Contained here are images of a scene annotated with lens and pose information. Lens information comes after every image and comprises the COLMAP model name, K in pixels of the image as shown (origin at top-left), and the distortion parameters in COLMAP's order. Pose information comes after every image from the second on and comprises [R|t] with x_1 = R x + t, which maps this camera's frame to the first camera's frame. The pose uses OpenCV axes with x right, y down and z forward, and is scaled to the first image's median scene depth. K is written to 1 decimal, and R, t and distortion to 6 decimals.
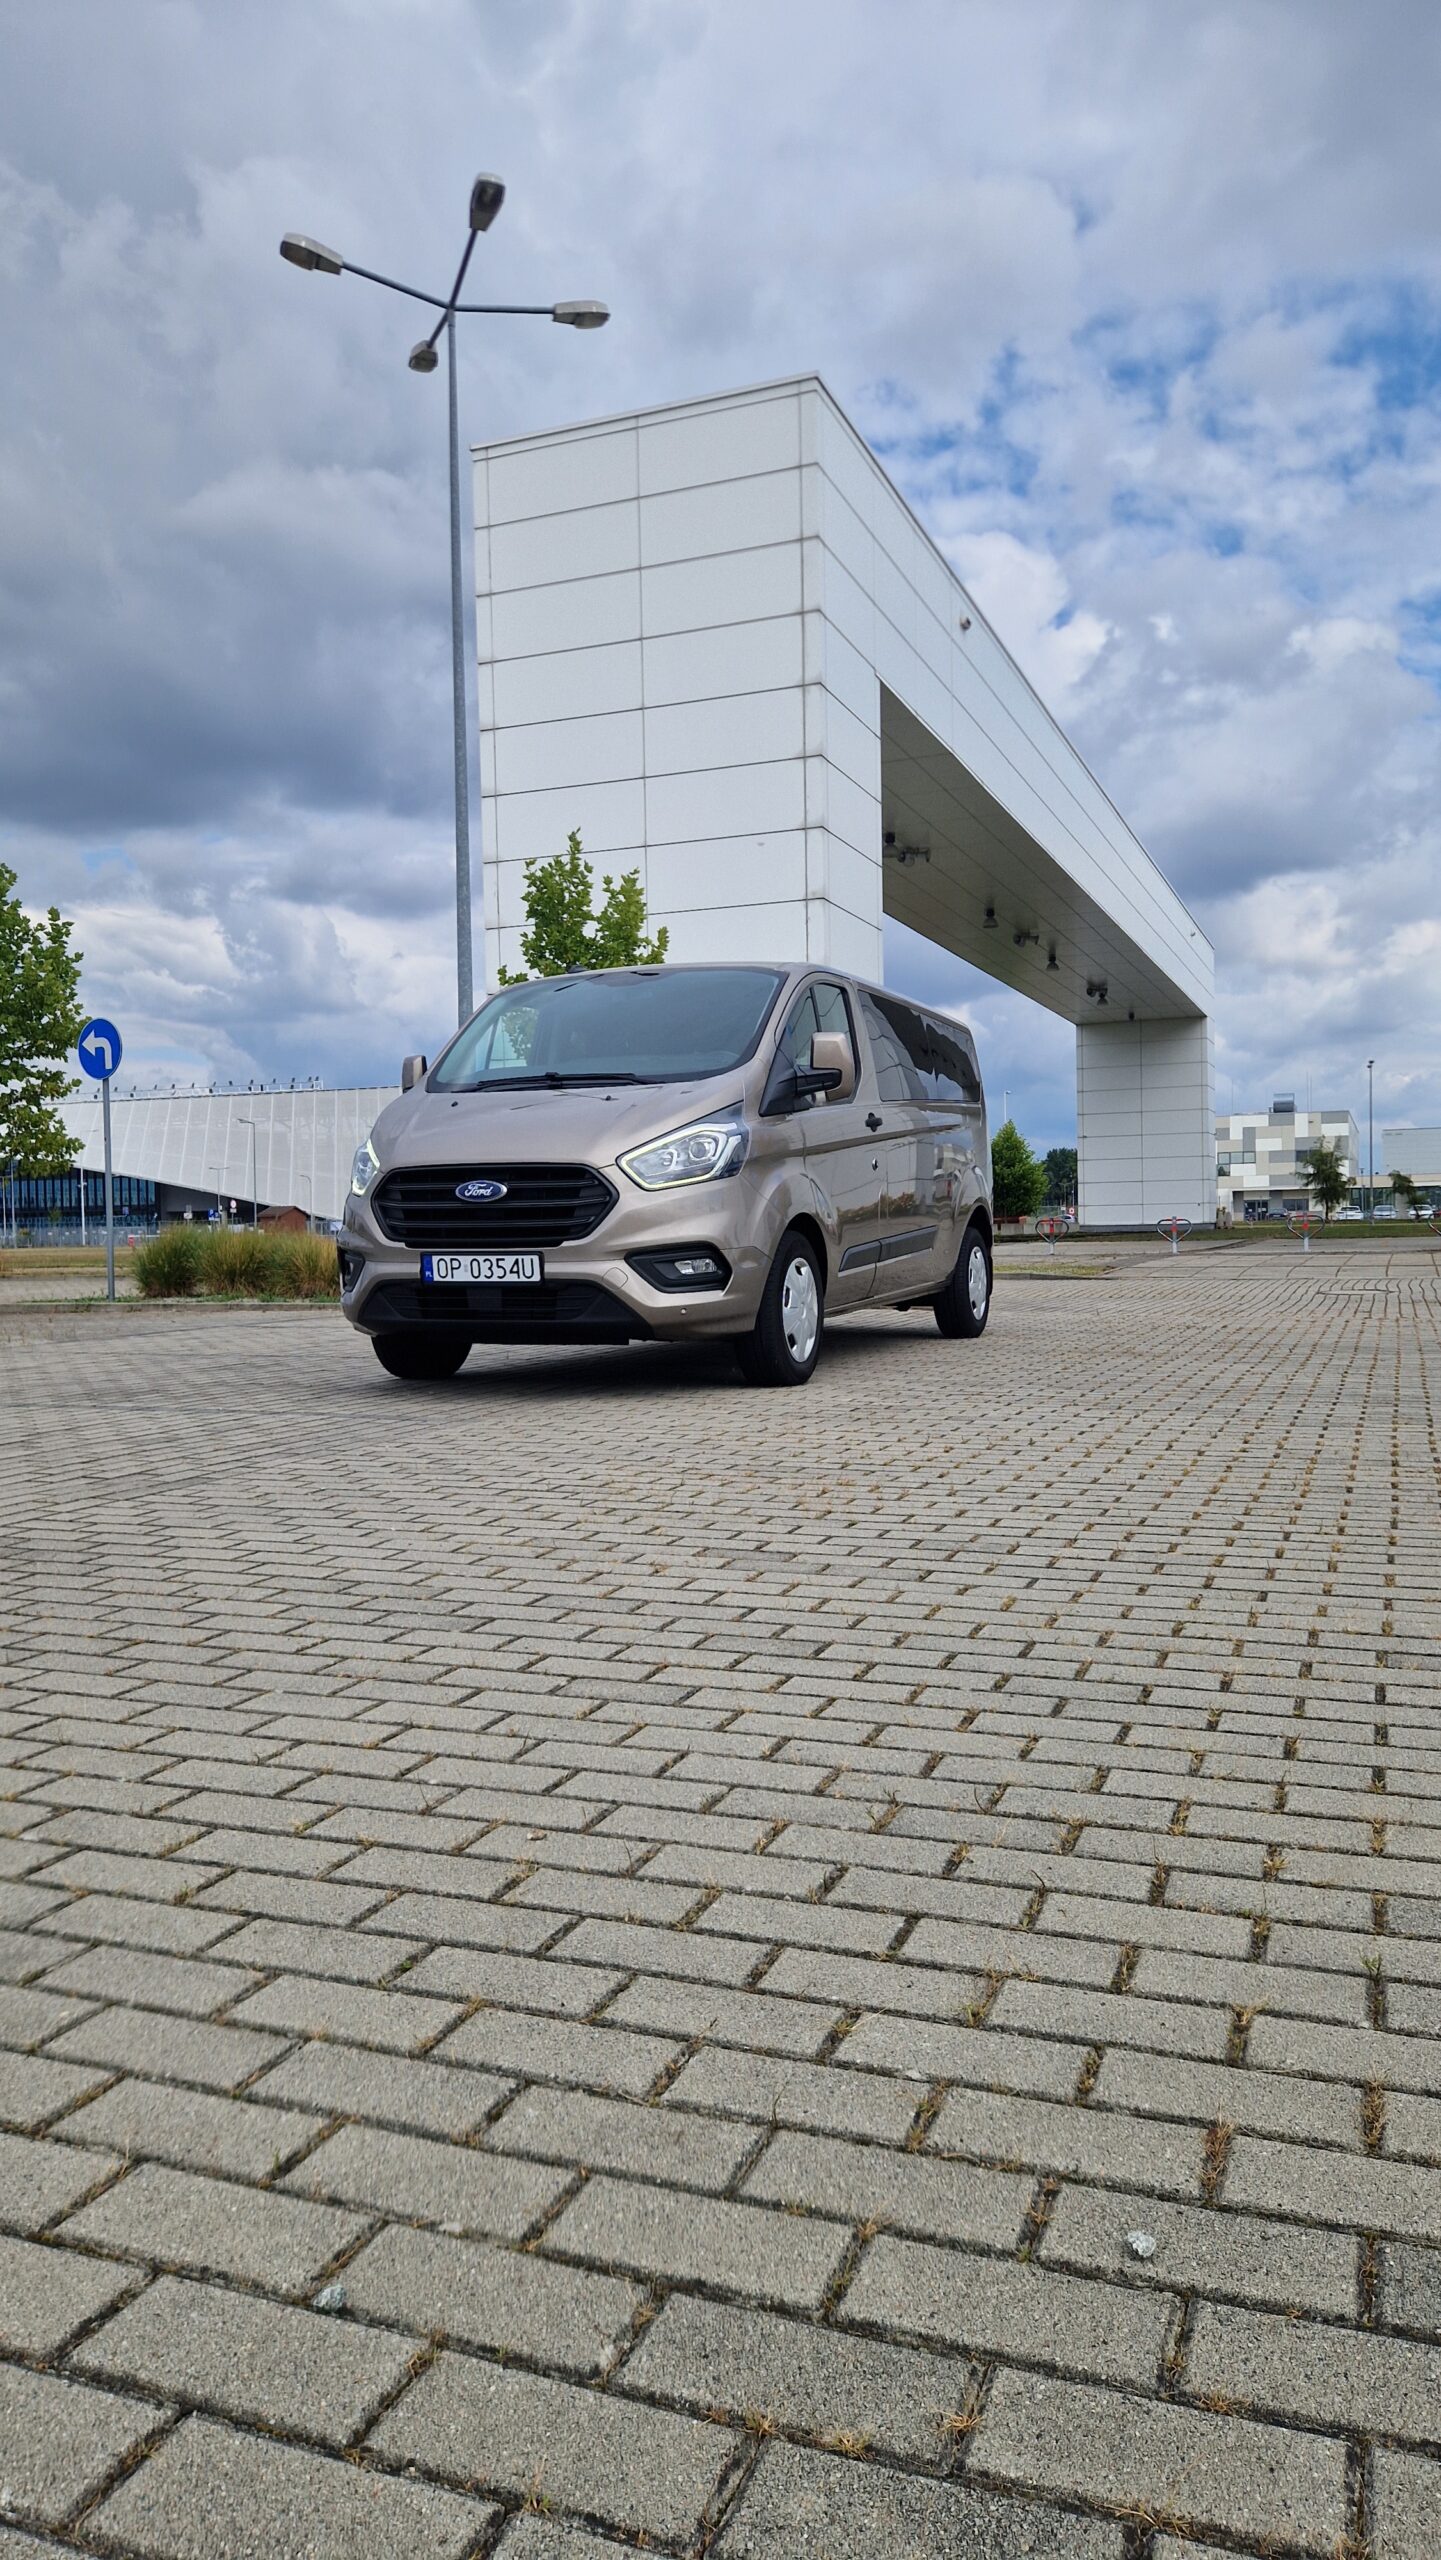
lens RADIAL K [[1692.0, 0, 708.7], [0, 1692.0, 1266.5], [0, 0, 1]] dist [0.074415, -0.066288]
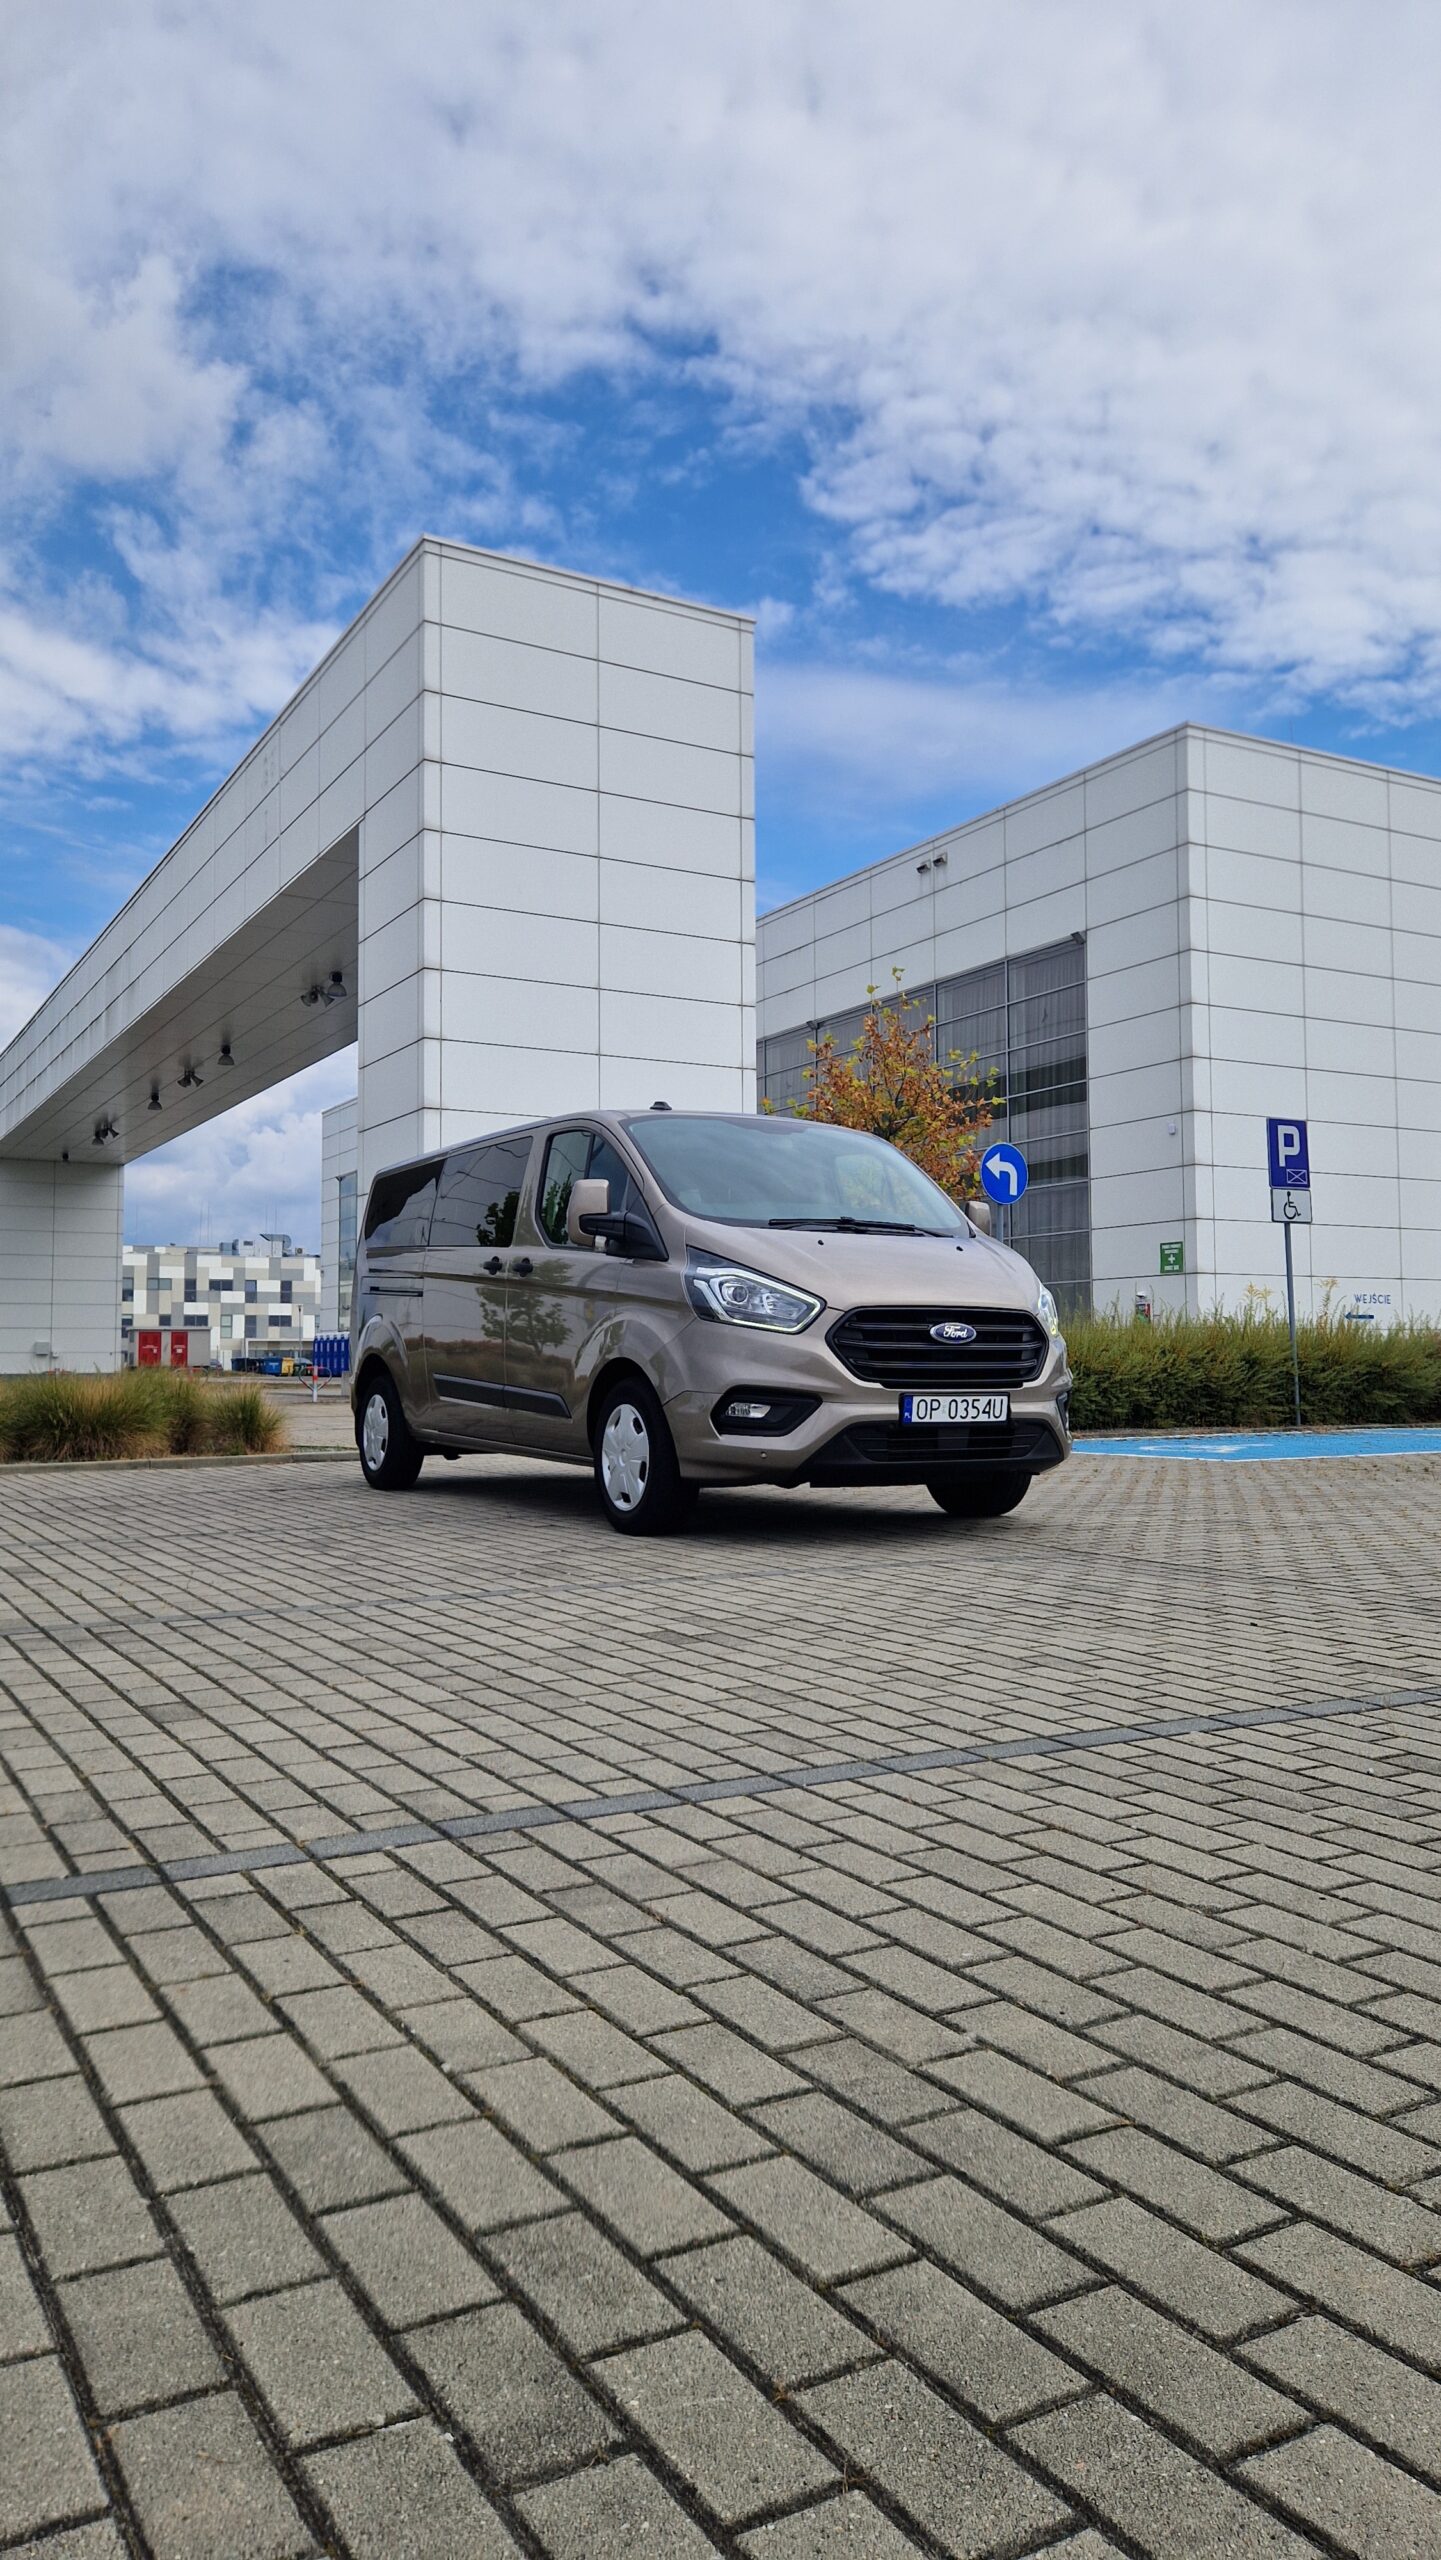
lens RADIAL K [[1692.0, 0, 724.1], [0, 1692.0, 1264.4], [0, 0, 1]] dist [0.074415, -0.066288]
pose [[0.619569, 0.062795, 0.782427, -0.418728], [0.009994, 0.996083, -0.087856, 0.001130], [-0.784879, 0.062252, 0.616514, 0.193919]]
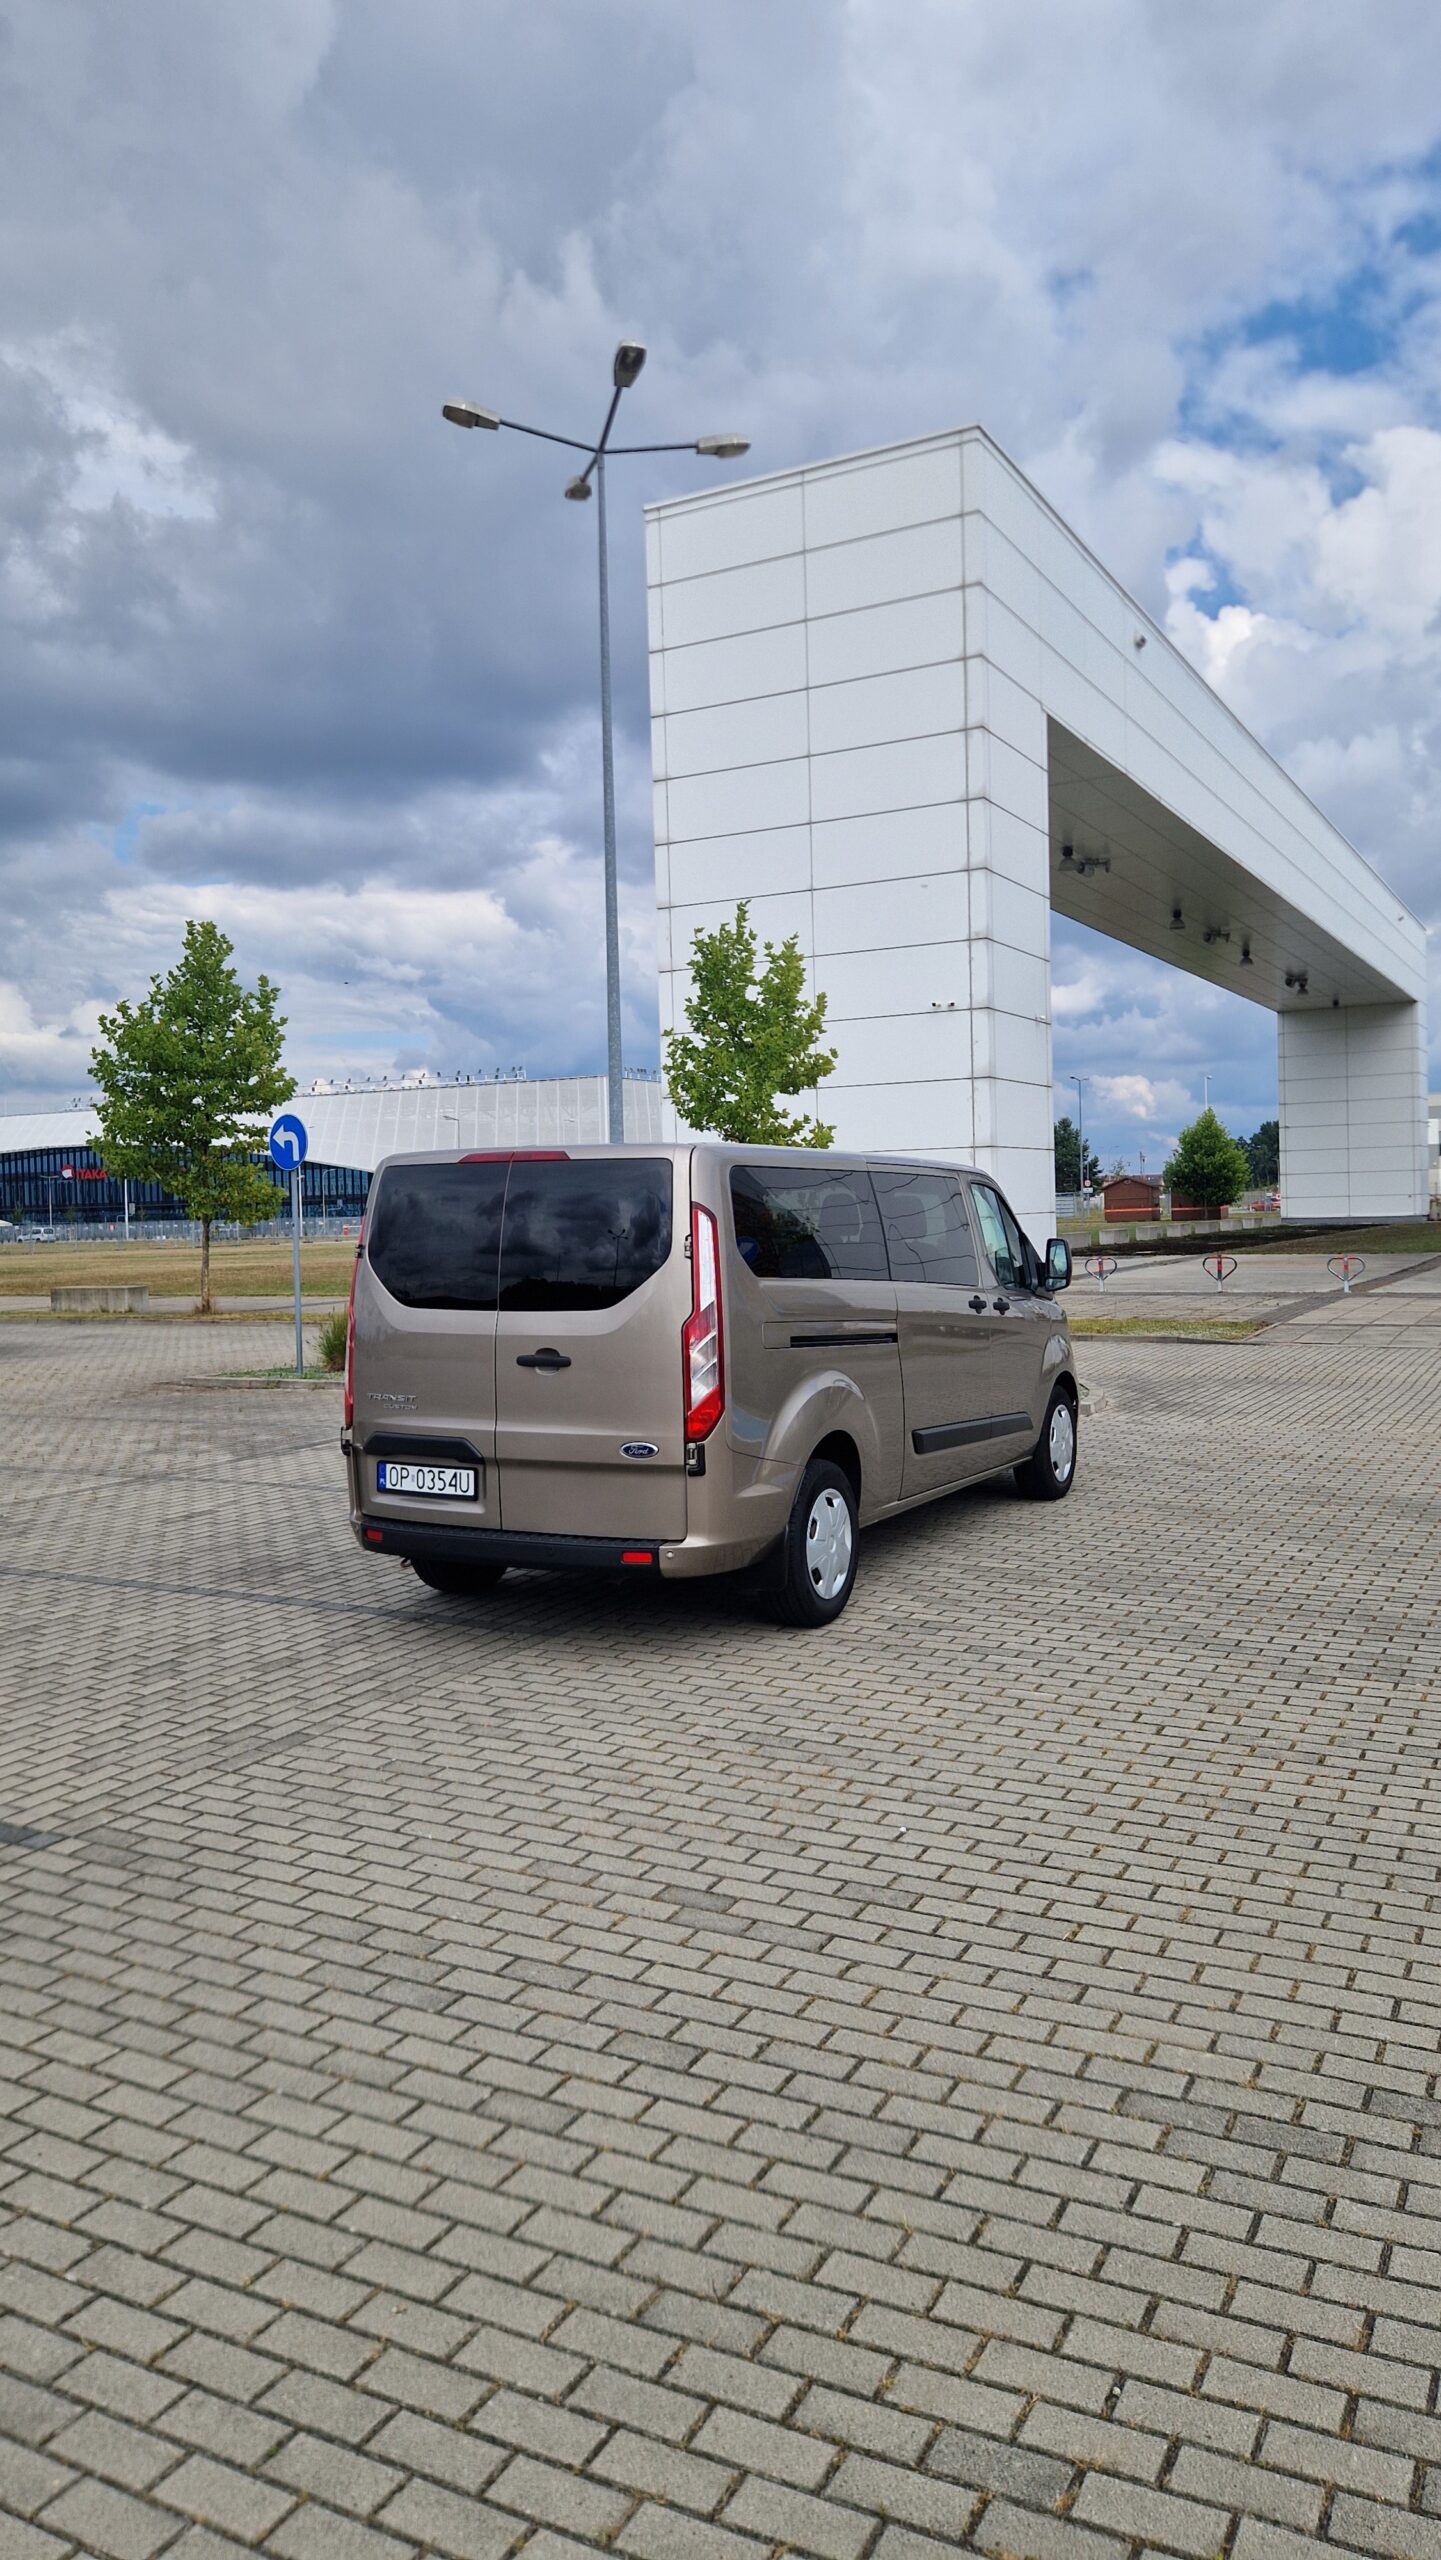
lens RADIAL K [[1692.0, 0, 719.0], [0, 1692.0, 1248.4], [0, 0, 1]] dist [0.074415, -0.066288]
pose [[0.993719, -0.005858, -0.111748, 0.038101], [0.006179, 0.999978, 0.002526, -0.064077], [0.111731, -0.003201, 0.993733, -0.046897]]
